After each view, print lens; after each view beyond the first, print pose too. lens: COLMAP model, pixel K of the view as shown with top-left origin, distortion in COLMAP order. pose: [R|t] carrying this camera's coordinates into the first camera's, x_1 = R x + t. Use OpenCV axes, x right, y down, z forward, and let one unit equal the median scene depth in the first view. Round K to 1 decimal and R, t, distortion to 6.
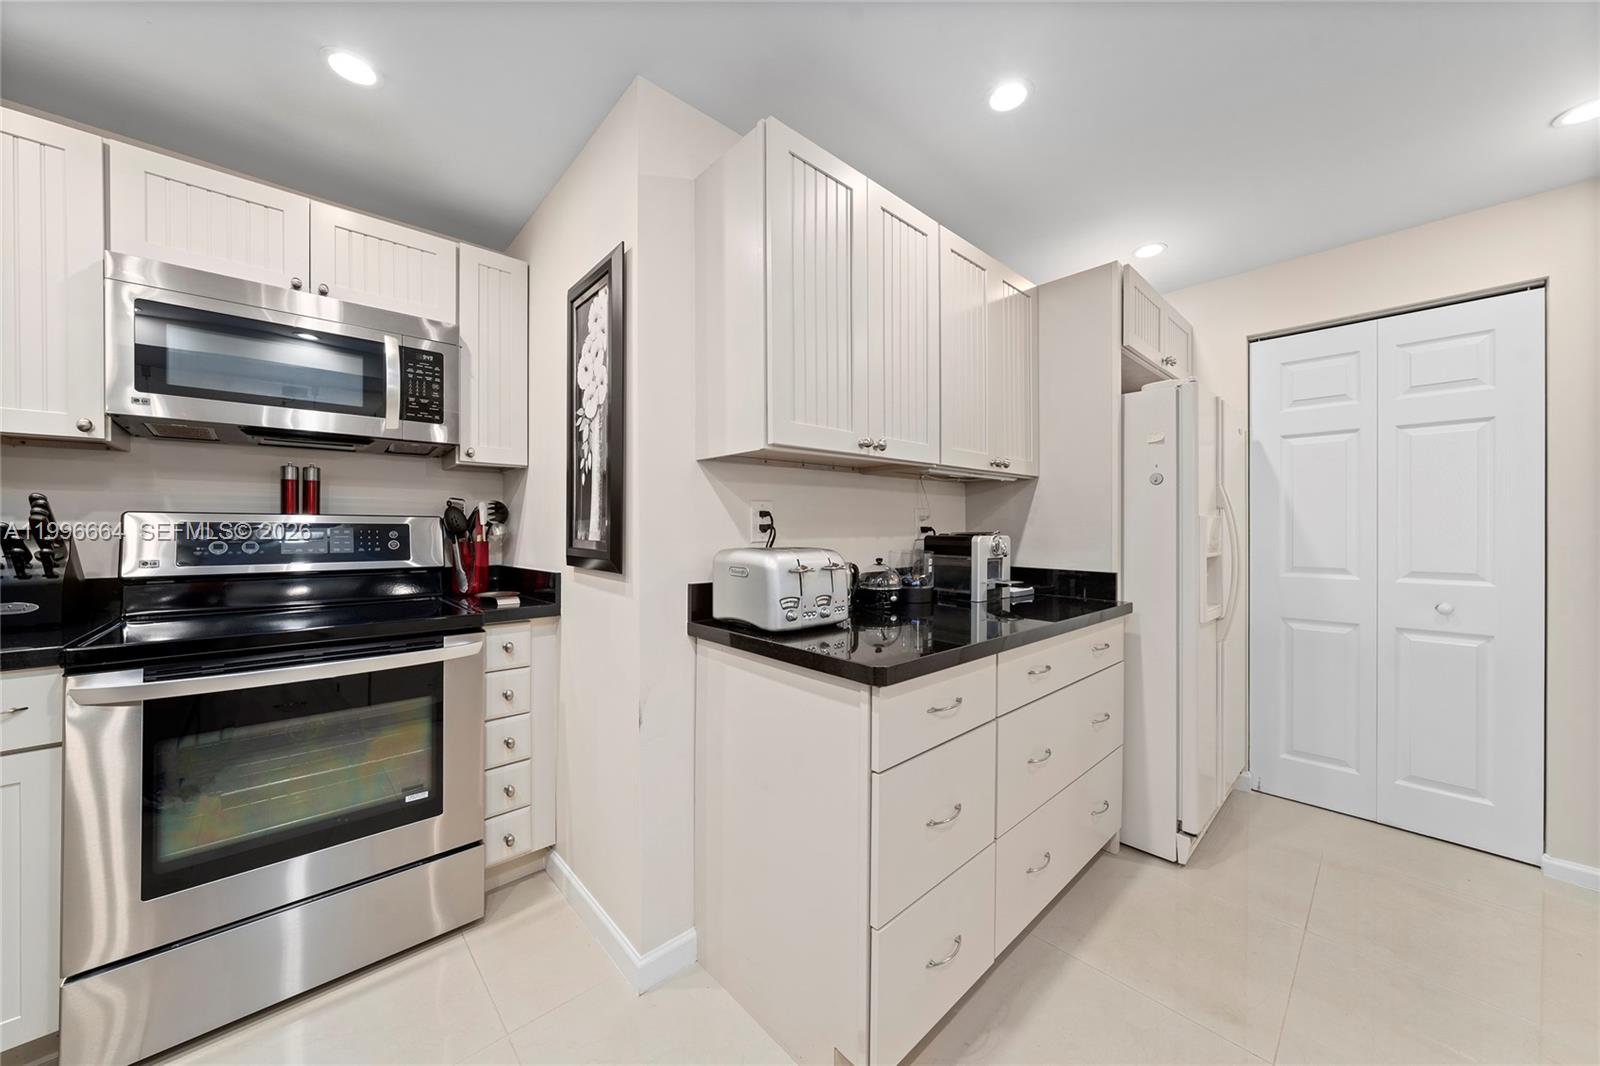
lens RADIAL K [[566.9, 0, 800.0], [0, 566.9, 533.0], [0, 0, 1]] dist [0.000910, 0.000042]
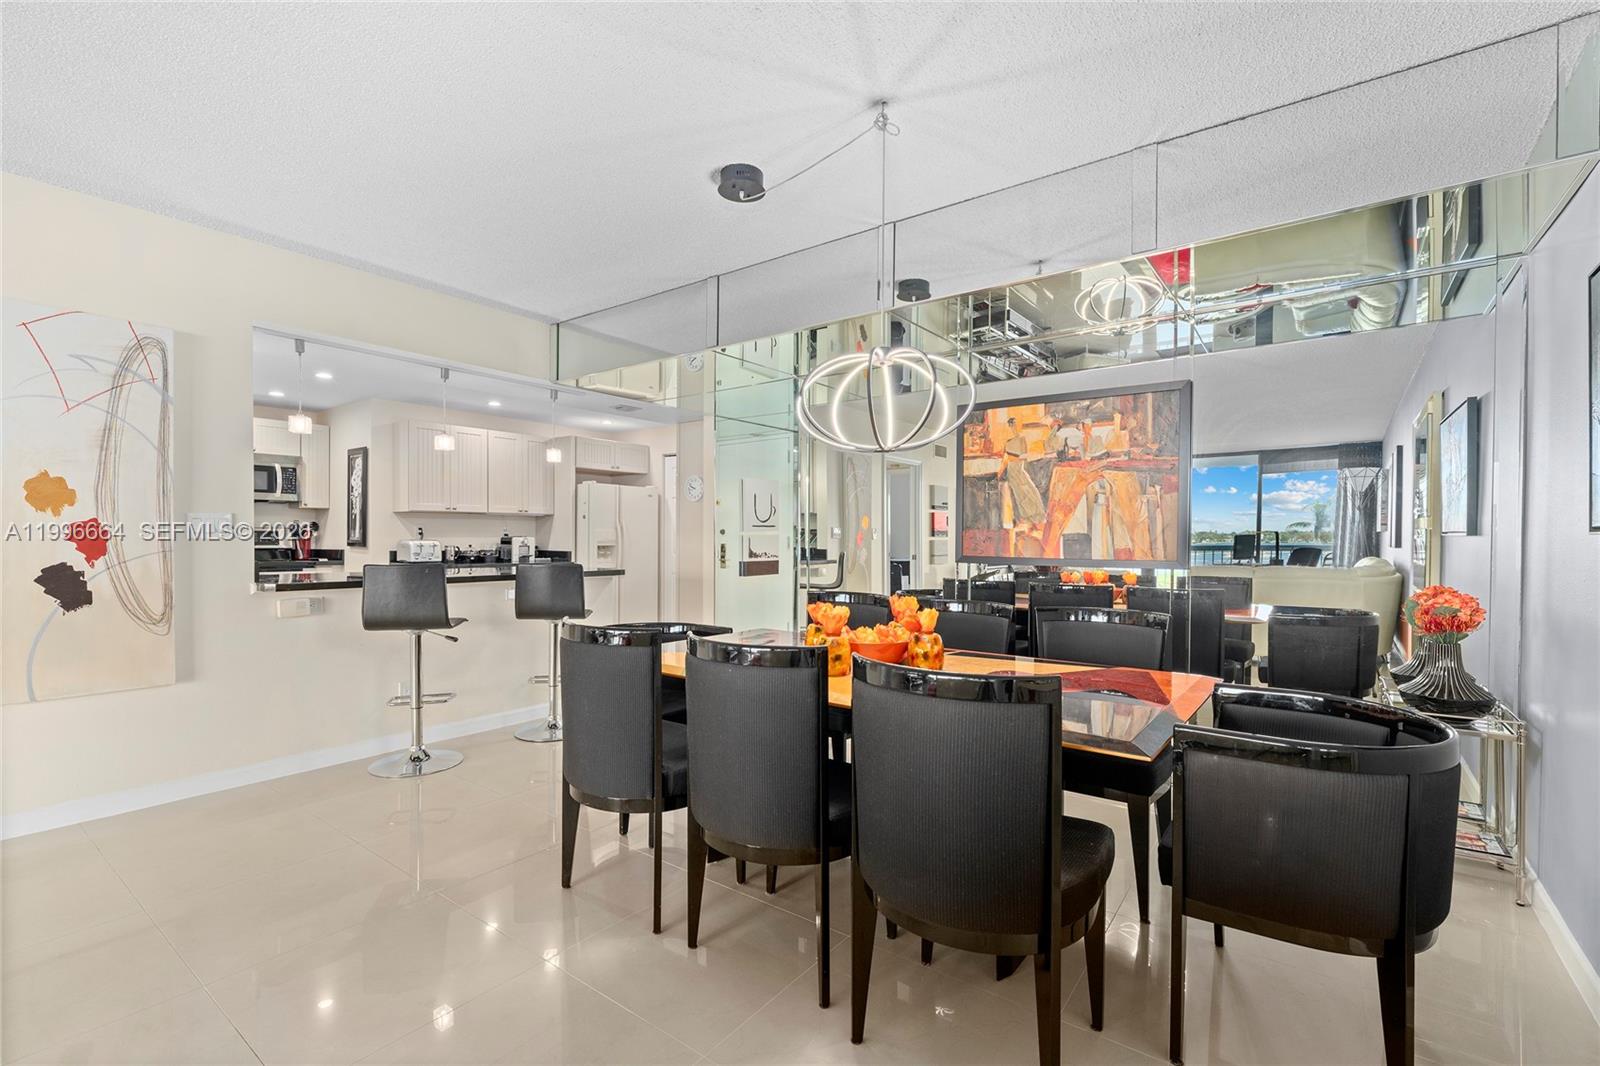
lens RADIAL K [[704.3, 0, 801.0], [0, 704.3, 546.0], [0, 0, 1]] dist [0.000952, 0.000046]
pose [[0.983500, 0.004929, 0.180840, 1.185545], [-0.005560, 0.999980, 0.002987, 0.031925], [-0.180821, -0.003944, 0.983508, -2.878087]]
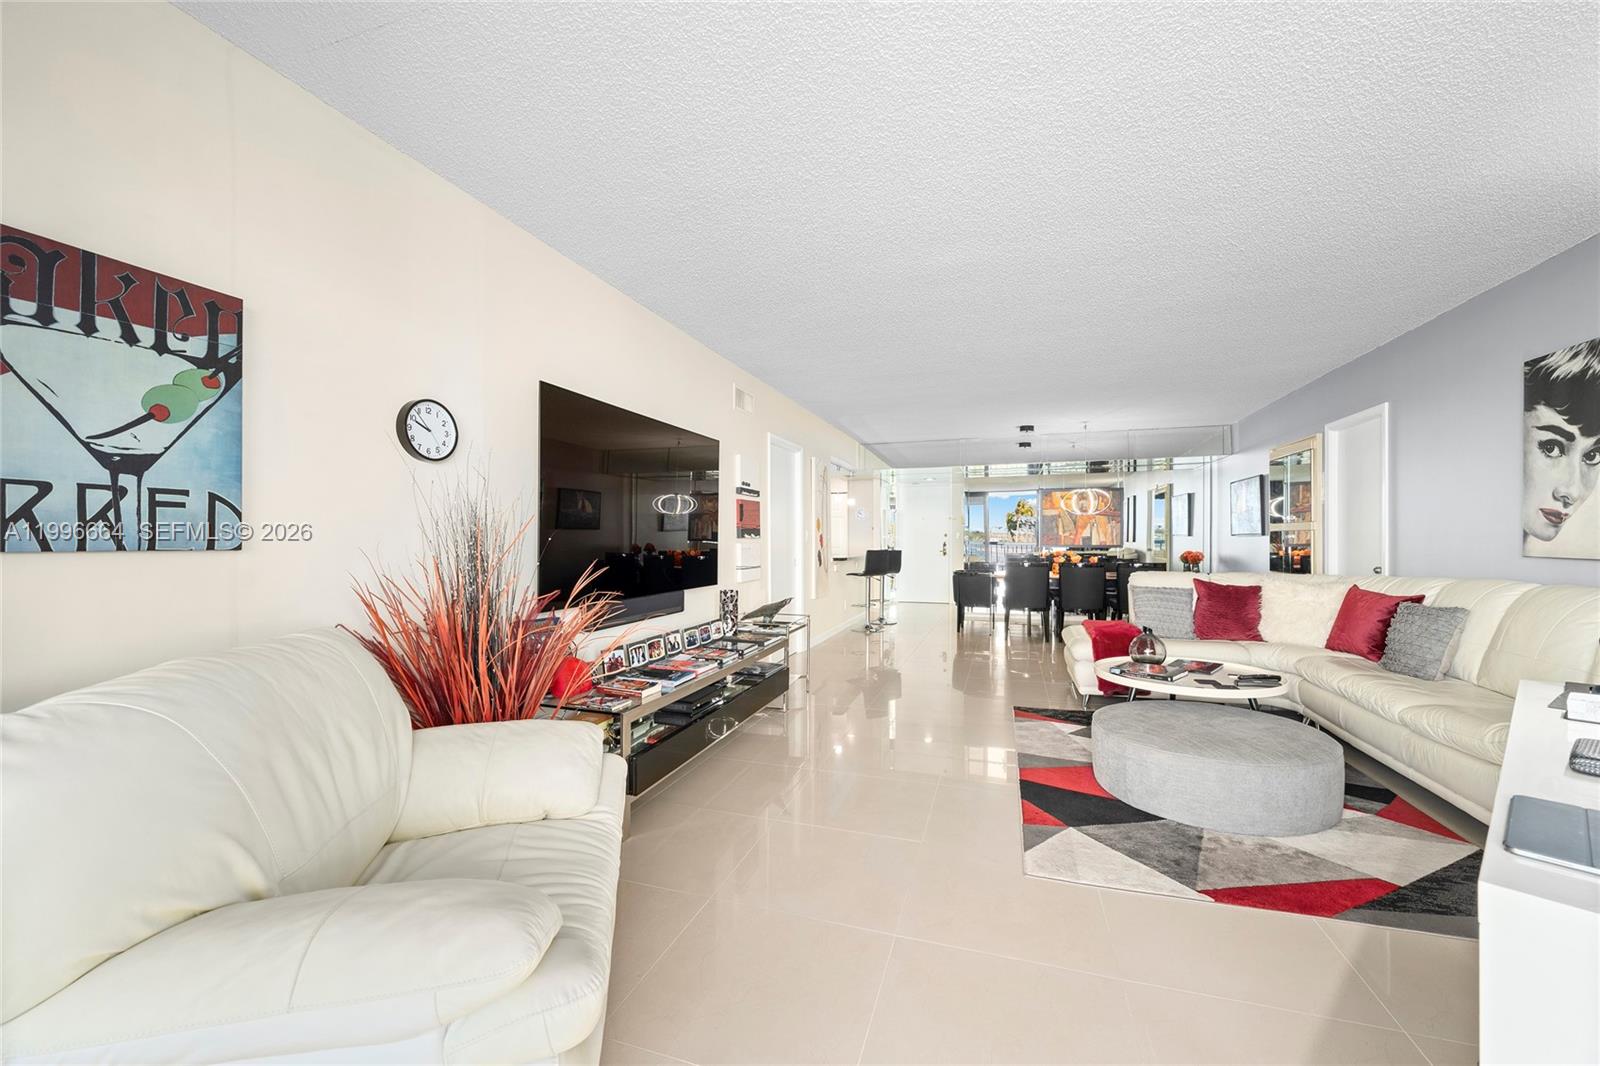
lens RADIAL K [[648.5, 0, 800.0], [0, 648.5, 533.0], [0, 0, 1]] dist [0.001130, 0.000108]
pose [[0.872586, 0.007852, 0.488397, -2.221346], [0.000642, 0.999851, -0.017223, 0.060200], [-0.488460, 0.015342, 0.872452, -4.519970]]
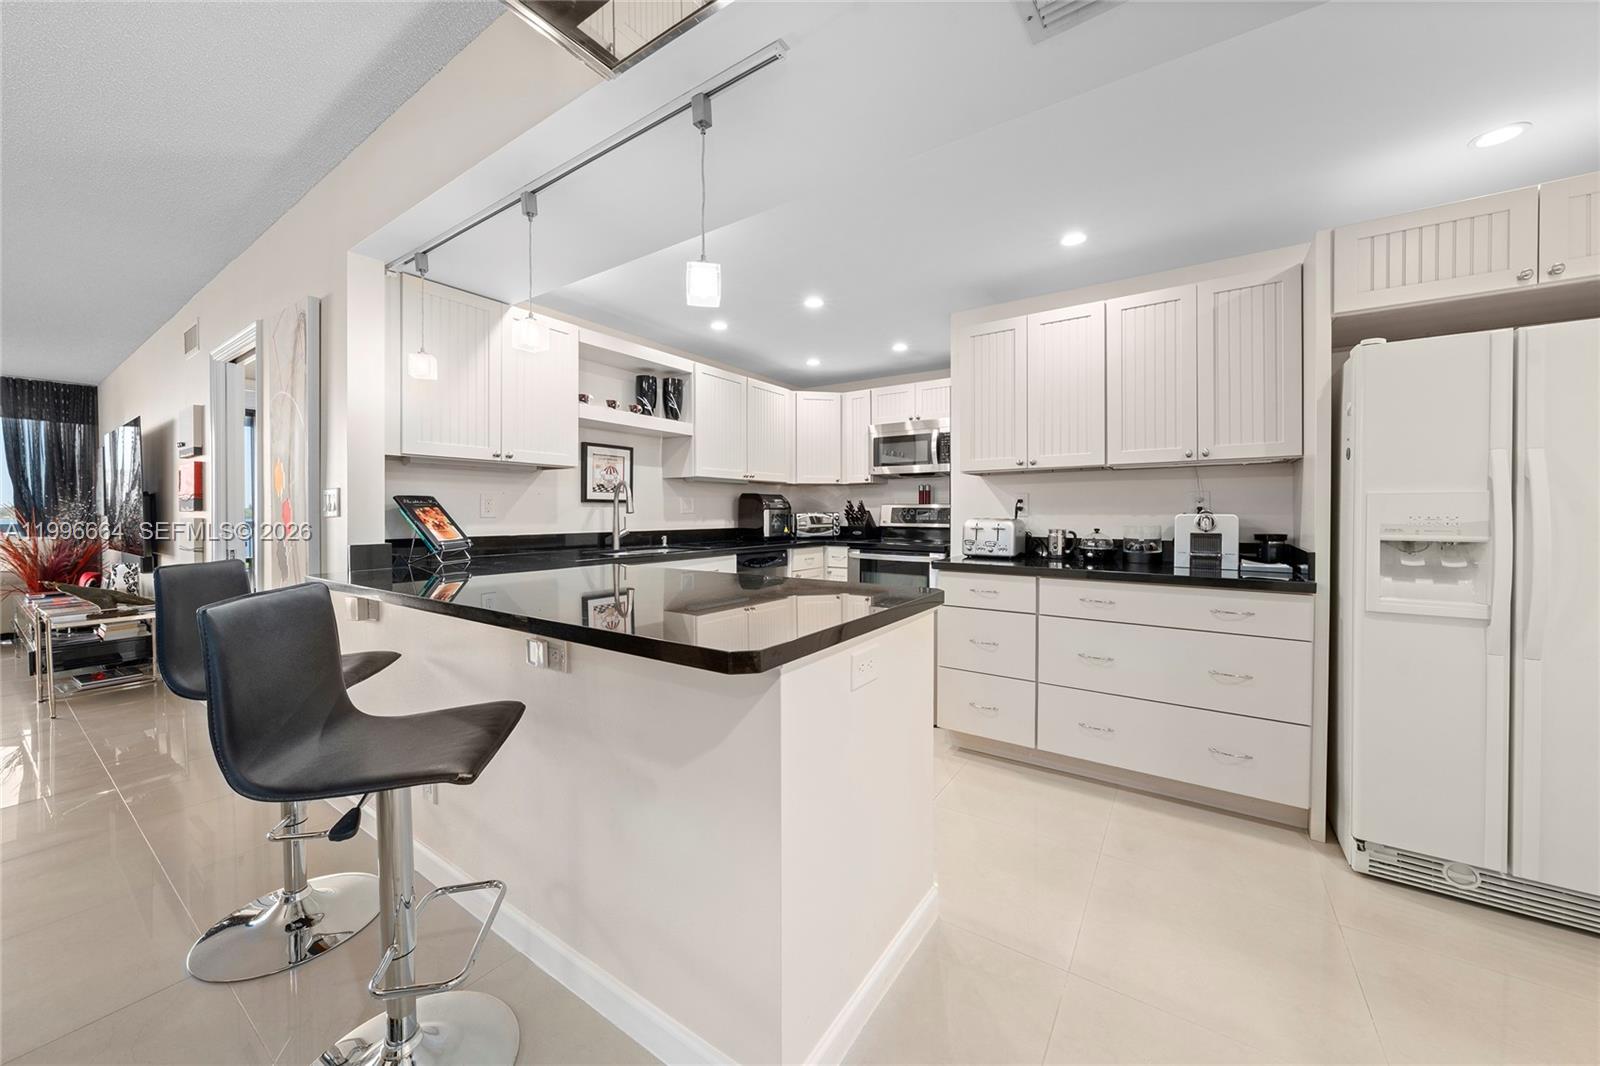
lens RADIAL K [[576.9, 0, 799.9], [0, 576.9, 519.5], [0, 0, 1]] dist [-0.002951, 0.000001]
pose [[0.223302, 0.012743, -0.974666, 1.541209], [-0.007681, 0.999906, 0.011314, 0.009975], [0.974719, 0.004960, 0.223379, -0.103713]]
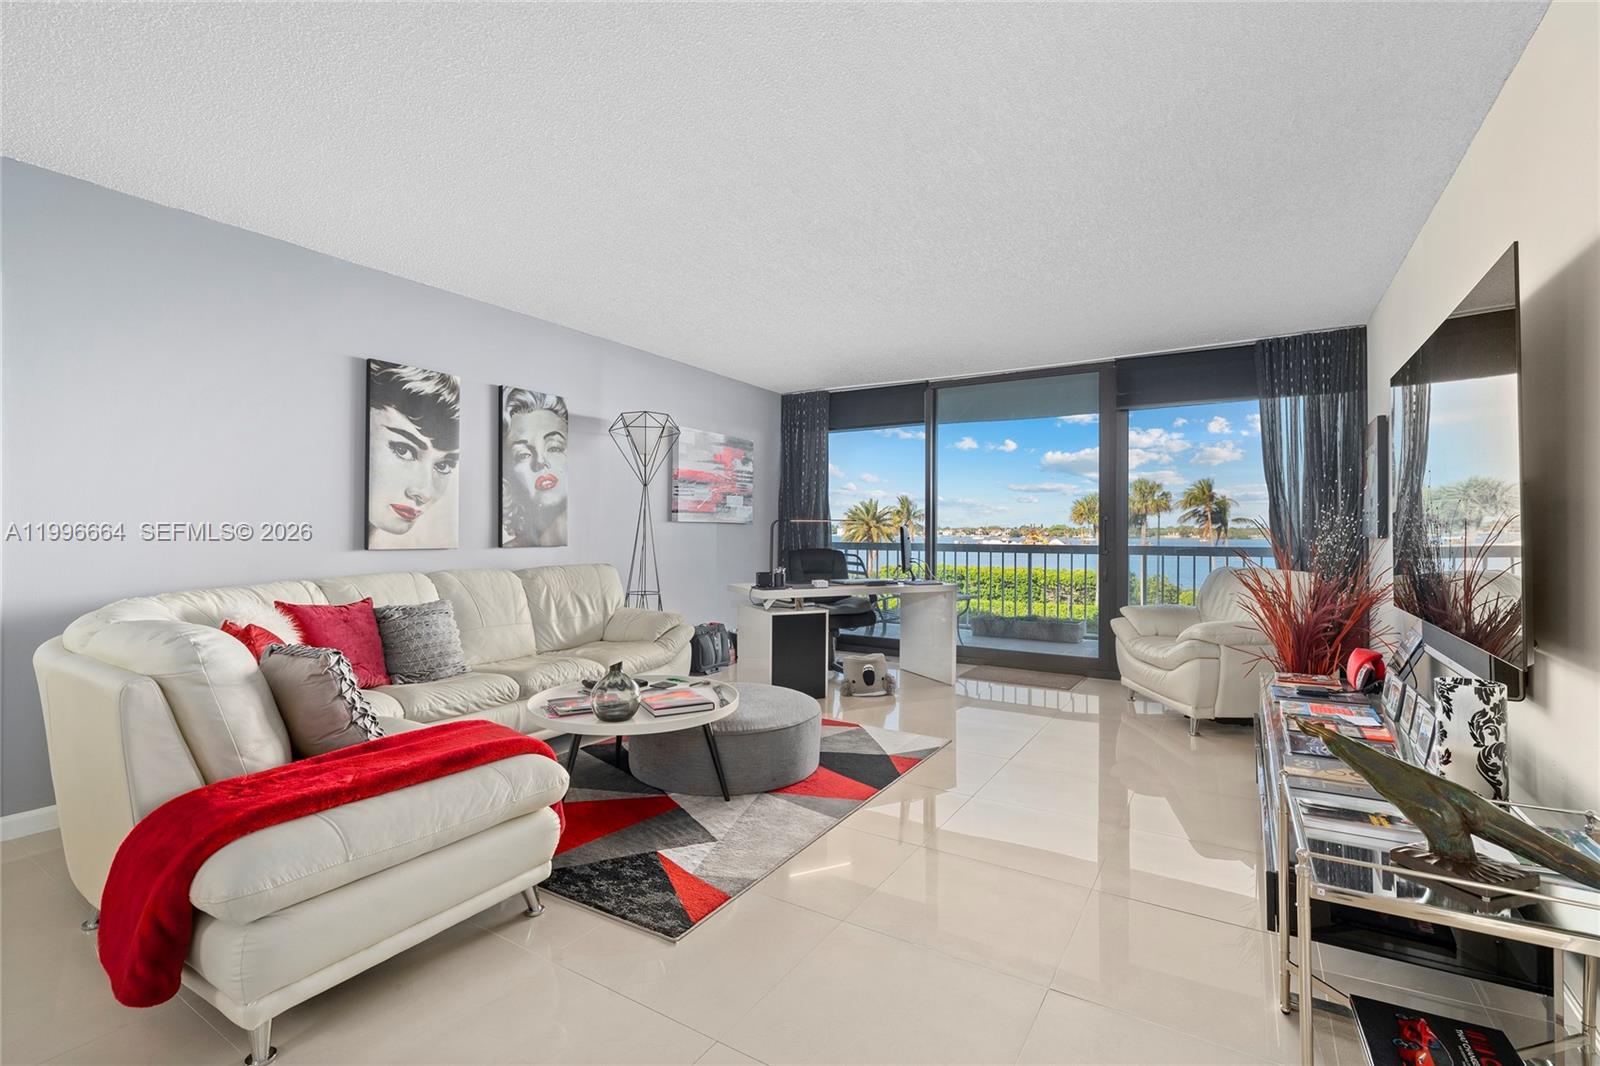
lens RADIAL K [[729.4, 0, 800.0], [0, 729.4, 533.0], [0, 0, 1]] dist [-0.004902, -0.000447]
pose [[-0.962754, -0.001442, -0.270375, -0.089316], [-0.004206, 0.999945, 0.009644, 0.022077], [0.270346, 0.010421, -0.962707, -1.468267]]
